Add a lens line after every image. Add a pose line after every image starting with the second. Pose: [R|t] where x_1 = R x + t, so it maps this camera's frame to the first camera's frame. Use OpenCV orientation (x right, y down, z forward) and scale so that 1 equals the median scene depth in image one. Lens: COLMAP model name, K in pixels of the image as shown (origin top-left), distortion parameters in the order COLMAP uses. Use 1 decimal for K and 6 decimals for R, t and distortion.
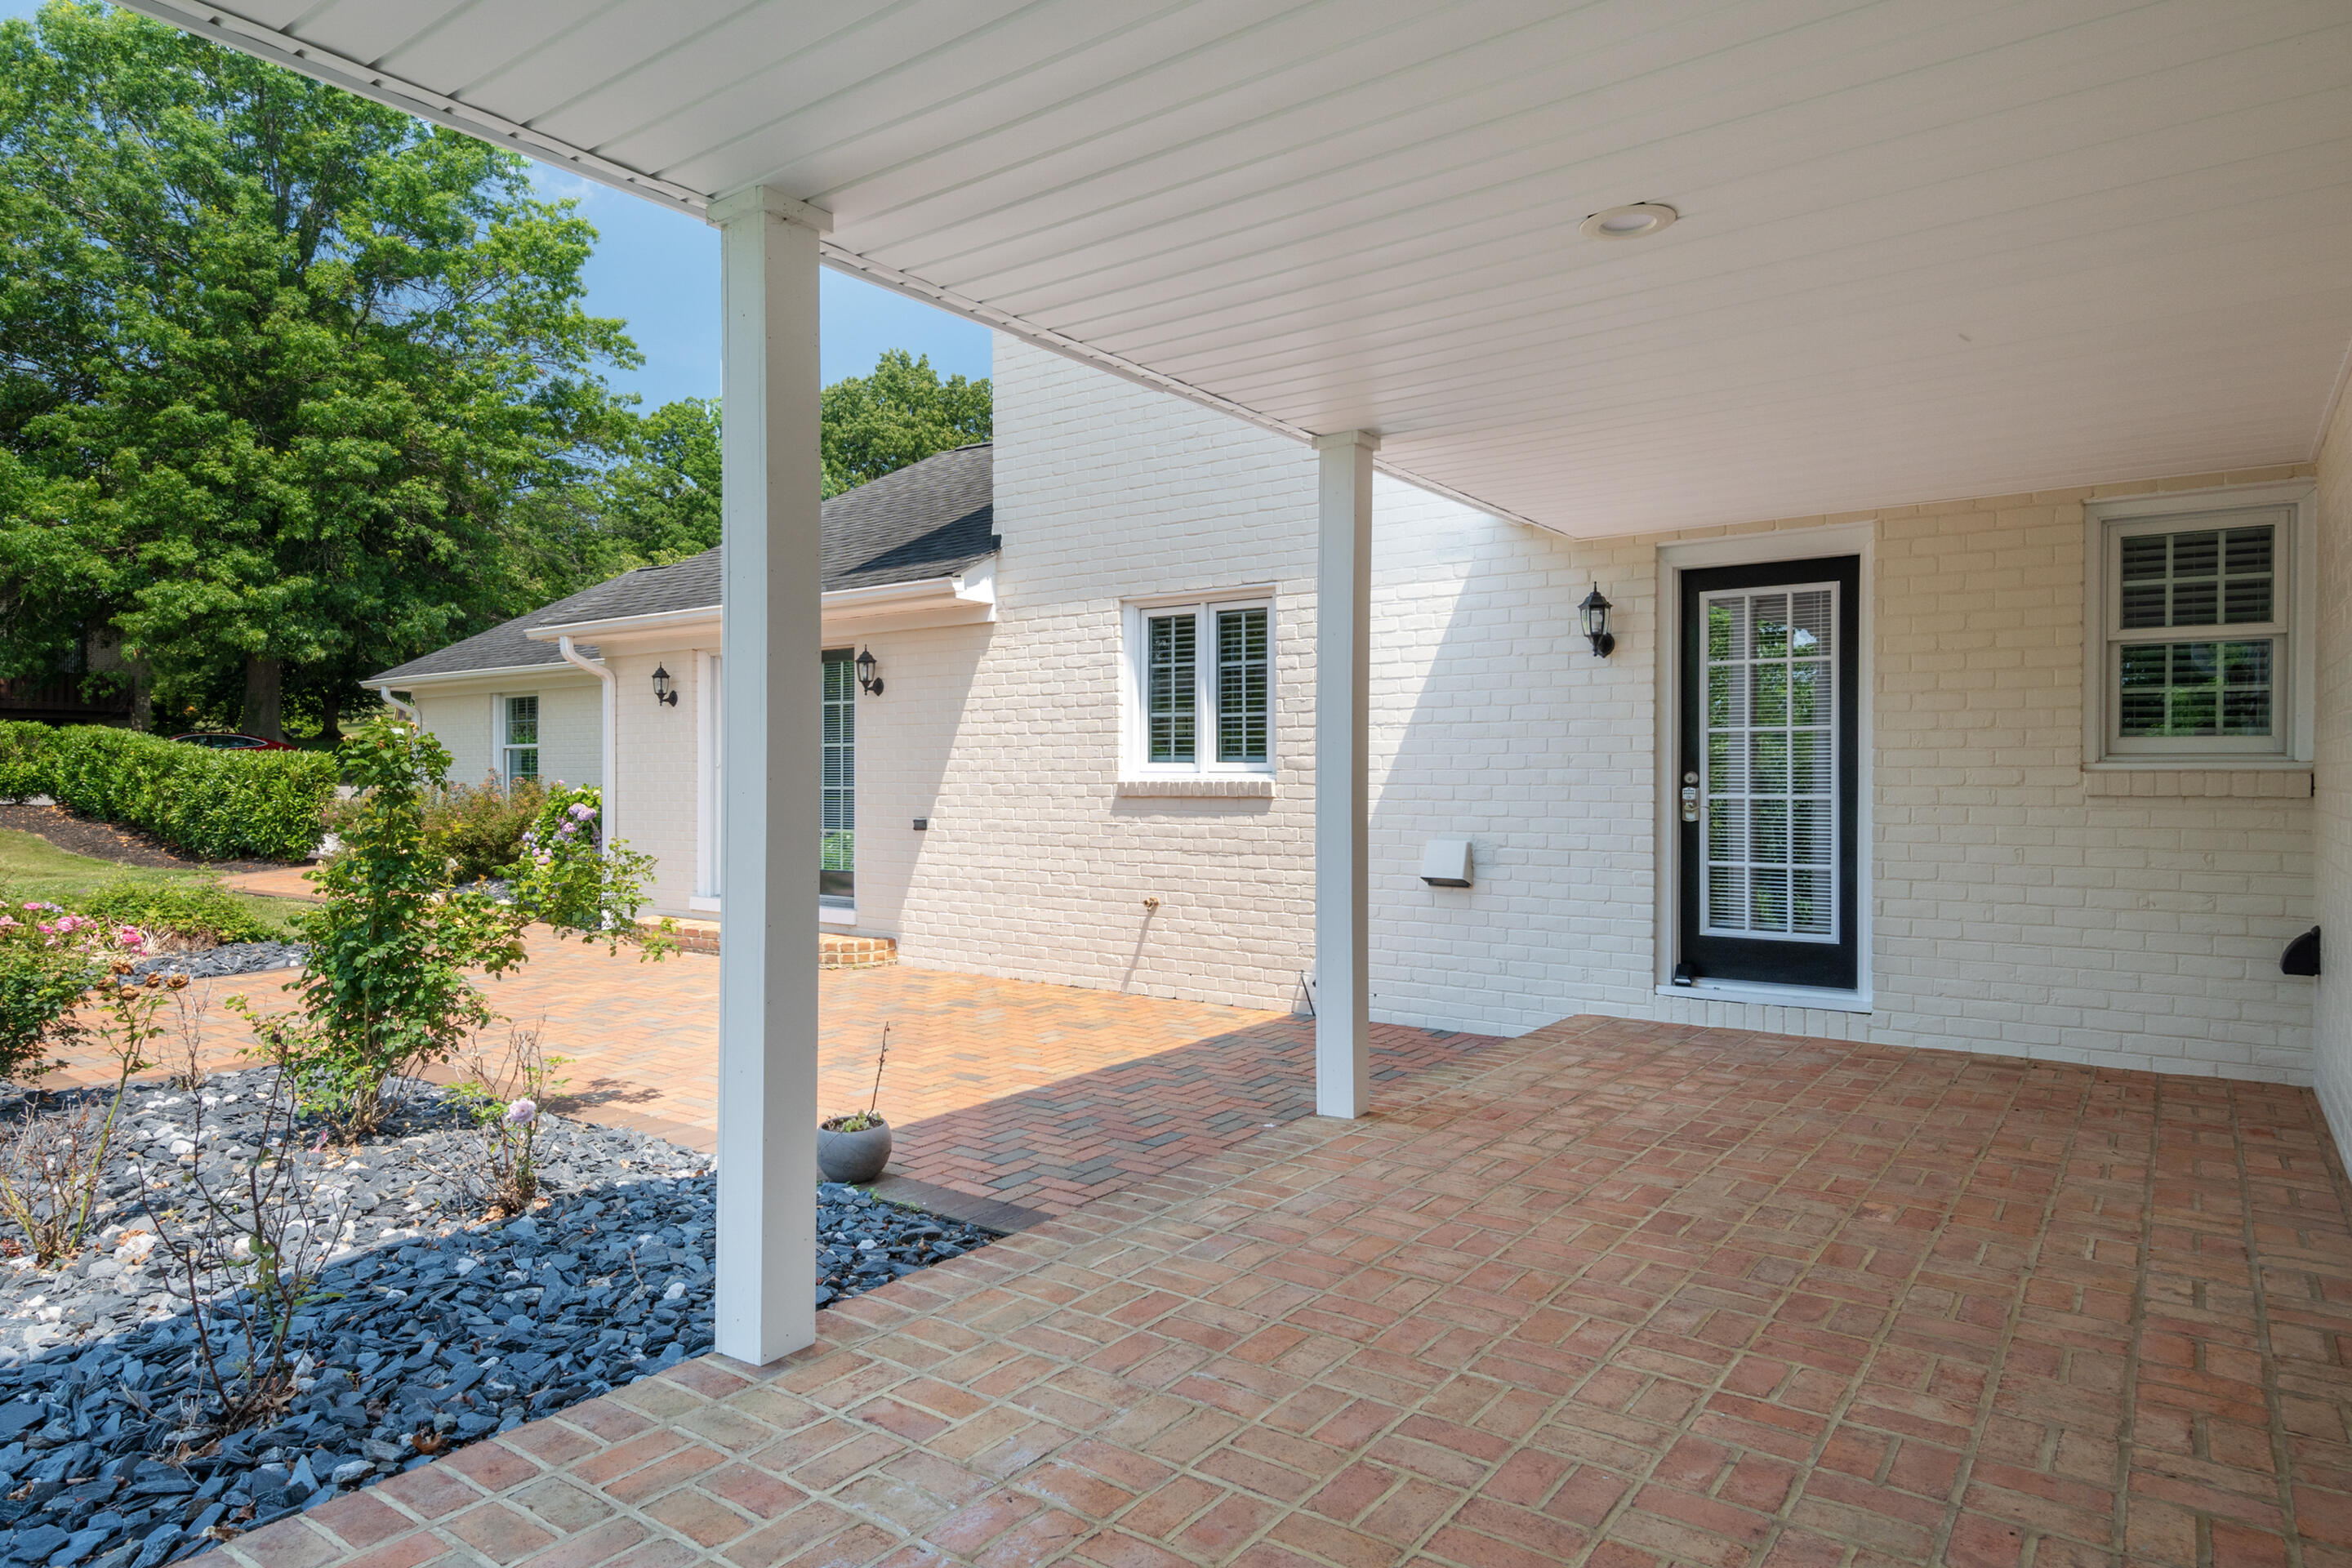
lens RADIAL K [[1390.8, 0, 1167.8], [0, 1390.8, 771.0], [0, 0, 1]] dist [0.001855, 0.002525]
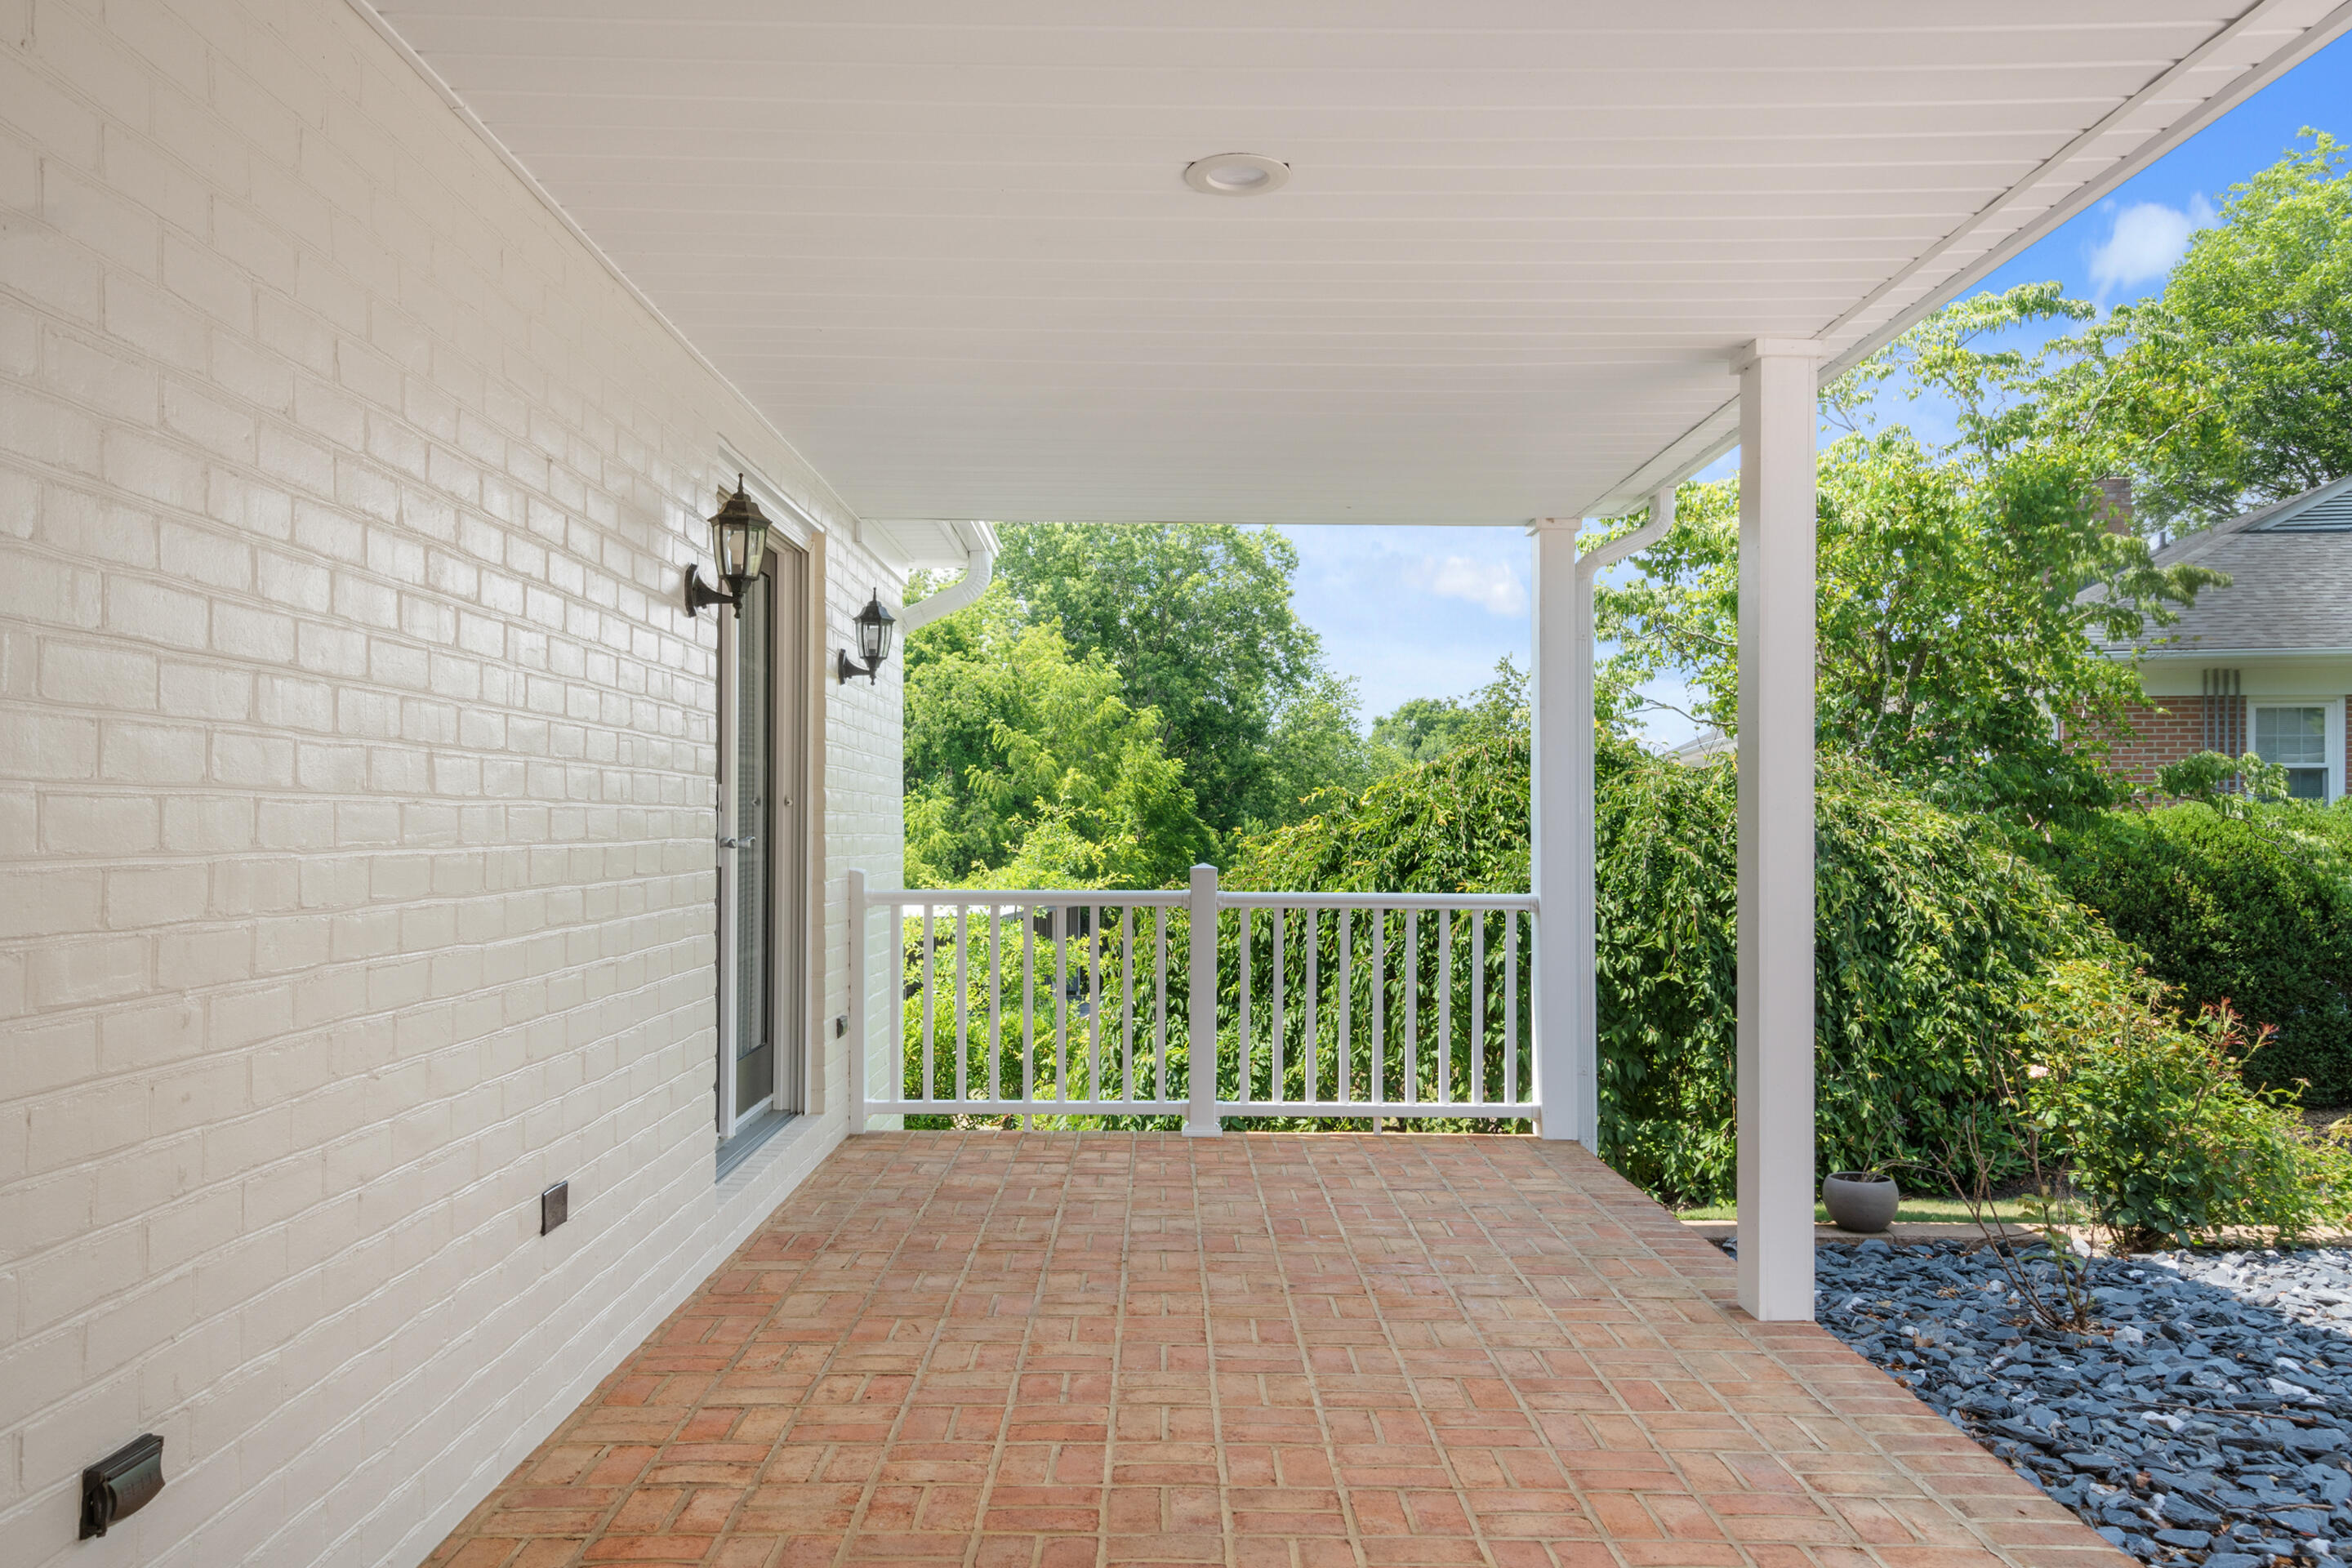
lens RADIAL K [[1774.5, 0, 1170.6], [0, 1774.5, 795.5], [0, 0, 1]] dist [0.041716, -0.013395]
pose [[-0.805427, -0.015369, -0.592496, 1.088750], [-0.002535, 0.999744, -0.022486, 0.000958], [0.592690, -0.016609, -0.805260, 1.998515]]
